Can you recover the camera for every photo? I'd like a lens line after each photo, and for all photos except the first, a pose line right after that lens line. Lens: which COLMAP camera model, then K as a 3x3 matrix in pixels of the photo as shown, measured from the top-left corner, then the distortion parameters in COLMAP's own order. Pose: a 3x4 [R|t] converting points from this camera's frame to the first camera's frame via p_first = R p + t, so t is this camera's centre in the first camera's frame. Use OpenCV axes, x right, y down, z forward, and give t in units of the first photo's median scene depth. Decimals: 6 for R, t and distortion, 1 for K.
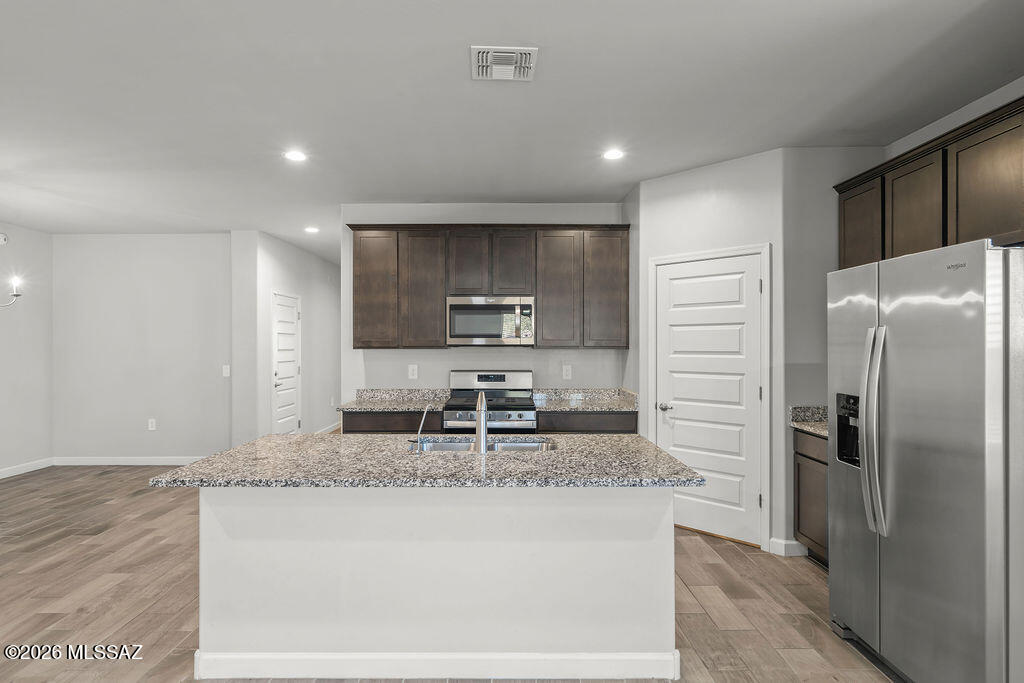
lens RADIAL K [[569.1, 0, 512.0], [0, 569.1, 341.5], [0, 0, 1]] dist [-0.002077, -0.000019]
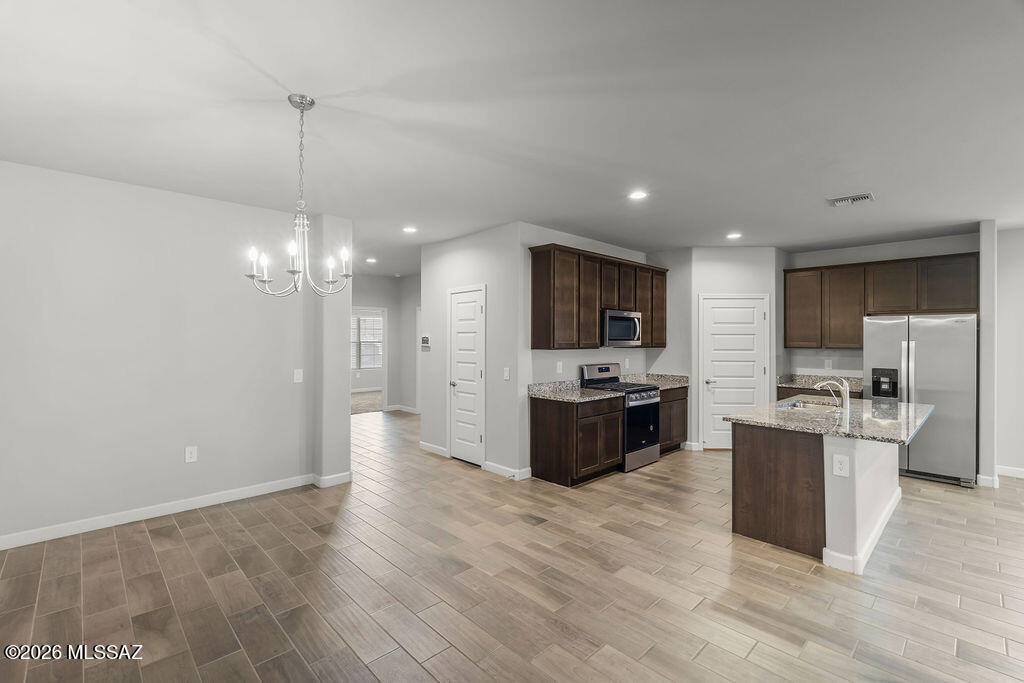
lens RADIAL K [[451.9, 0, 512.0], [0, 451.9, 341.5], [0, 0, 1]] dist [-0.001447, -0.000367]
pose [[0.716266, 0.000441, 0.697827, -1.071422], [-0.007277, 0.999950, 0.006838, -0.011137], [-0.697789, -0.009975, 0.716234, 0.418721]]
